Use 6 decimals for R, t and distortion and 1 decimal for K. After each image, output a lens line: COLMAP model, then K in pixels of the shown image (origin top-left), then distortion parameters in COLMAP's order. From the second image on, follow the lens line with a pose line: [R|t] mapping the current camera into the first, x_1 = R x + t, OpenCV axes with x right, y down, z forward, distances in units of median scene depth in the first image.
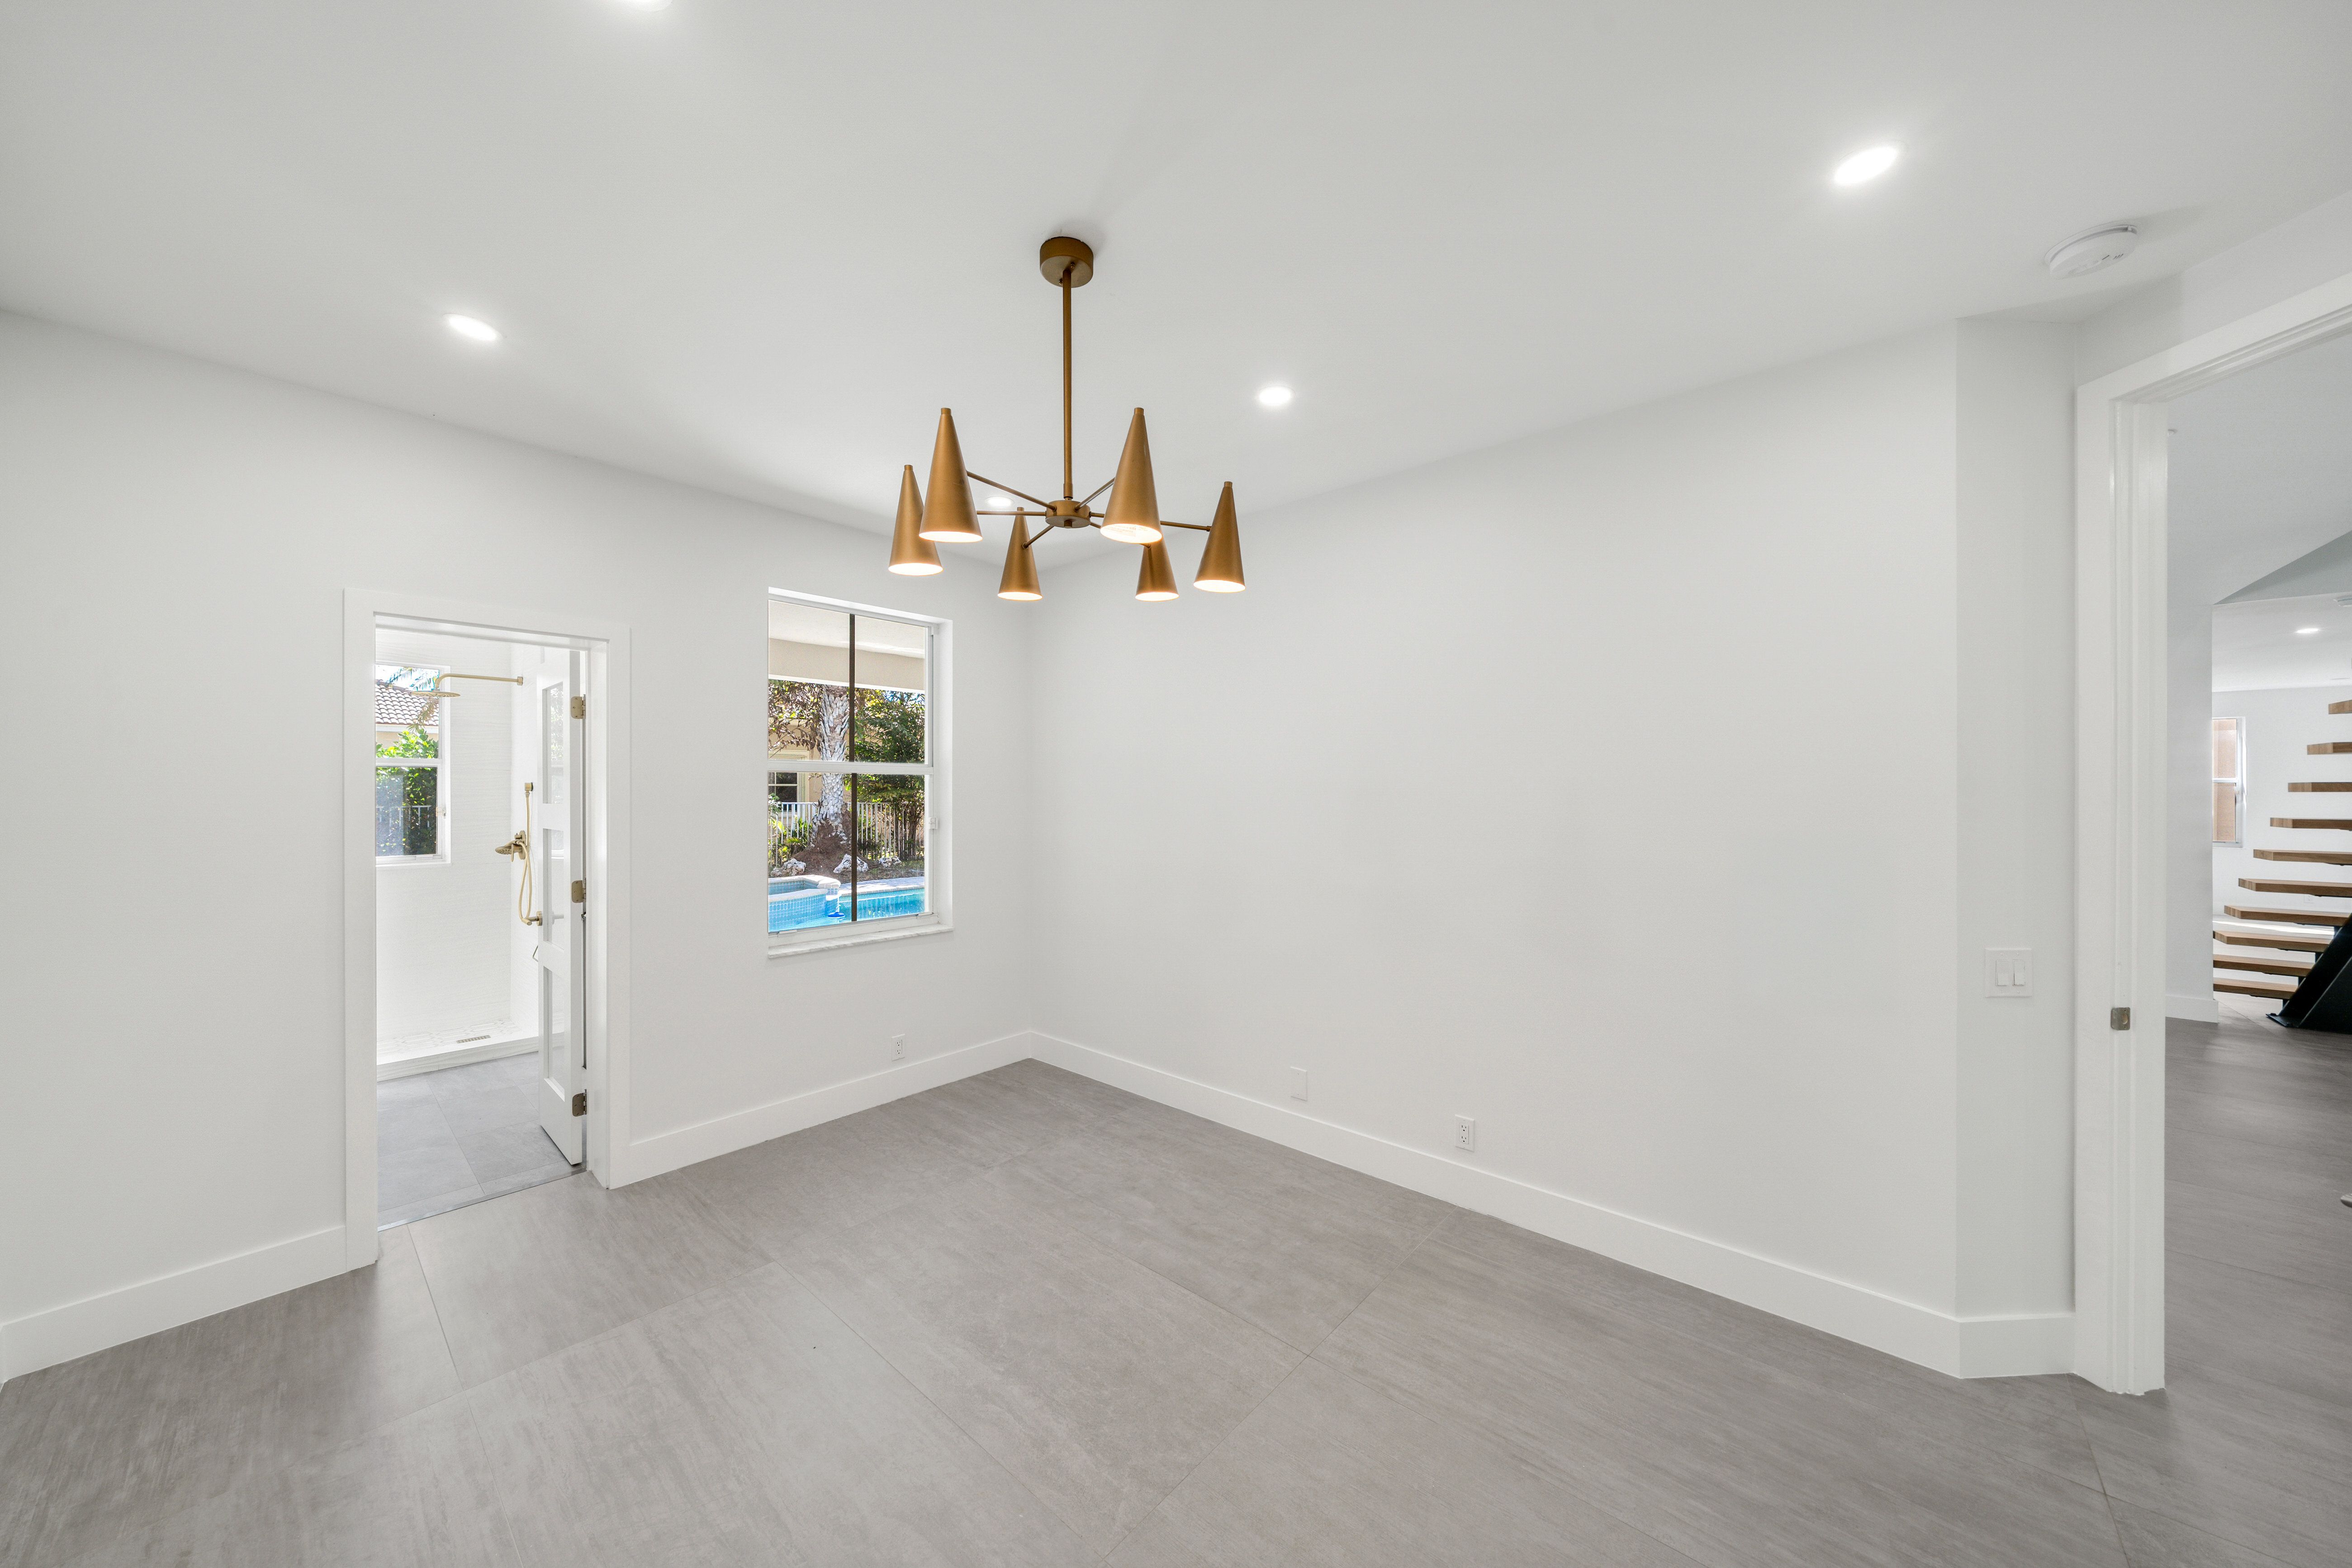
lens RADIAL K [[801.0, 0, 1167.3], [0, 801.0, 782.0], [0, 0, 1]] dist [-0.001611, -0.000169]
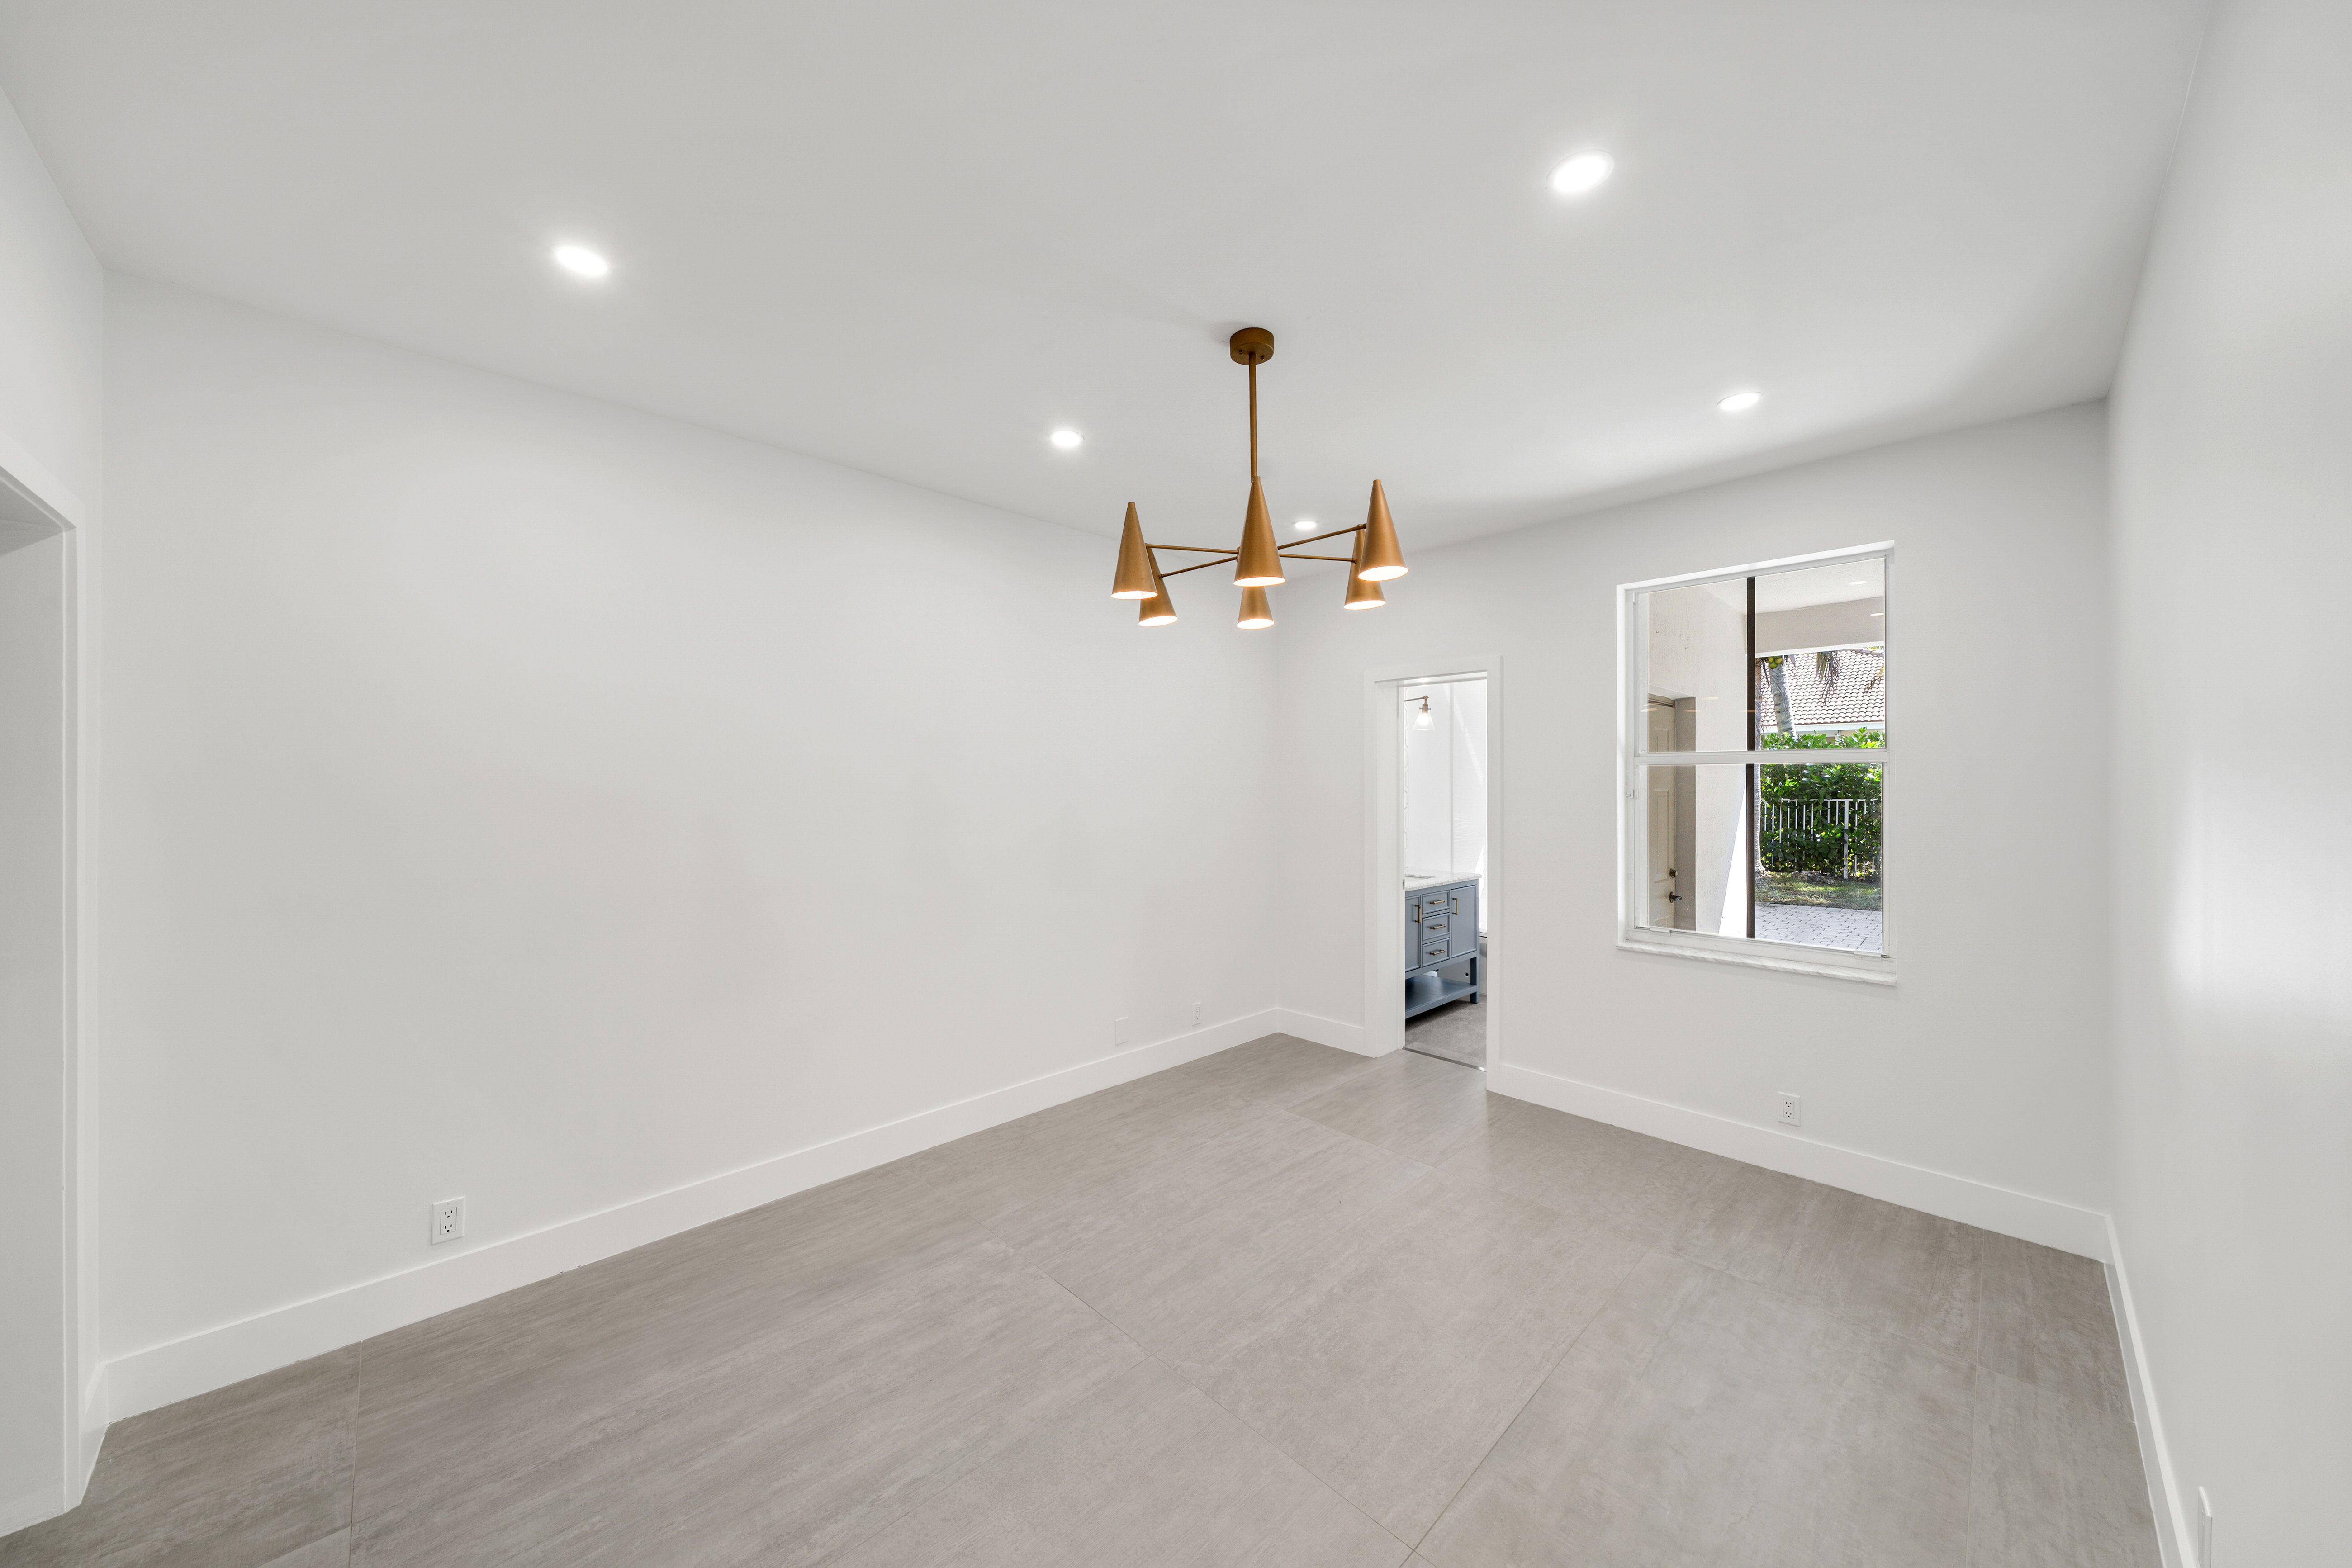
lens RADIAL K [[801.0, 0, 1167.3], [0, 801.0, 782.0], [0, 0, 1]] dist [-0.001611, -0.000169]
pose [[-0.077119, -0.001818, -0.997020, 0.581901], [0.008873, 0.999957, -0.002510, 0.004277], [0.996982, -0.009040, -0.077100, 0.522121]]
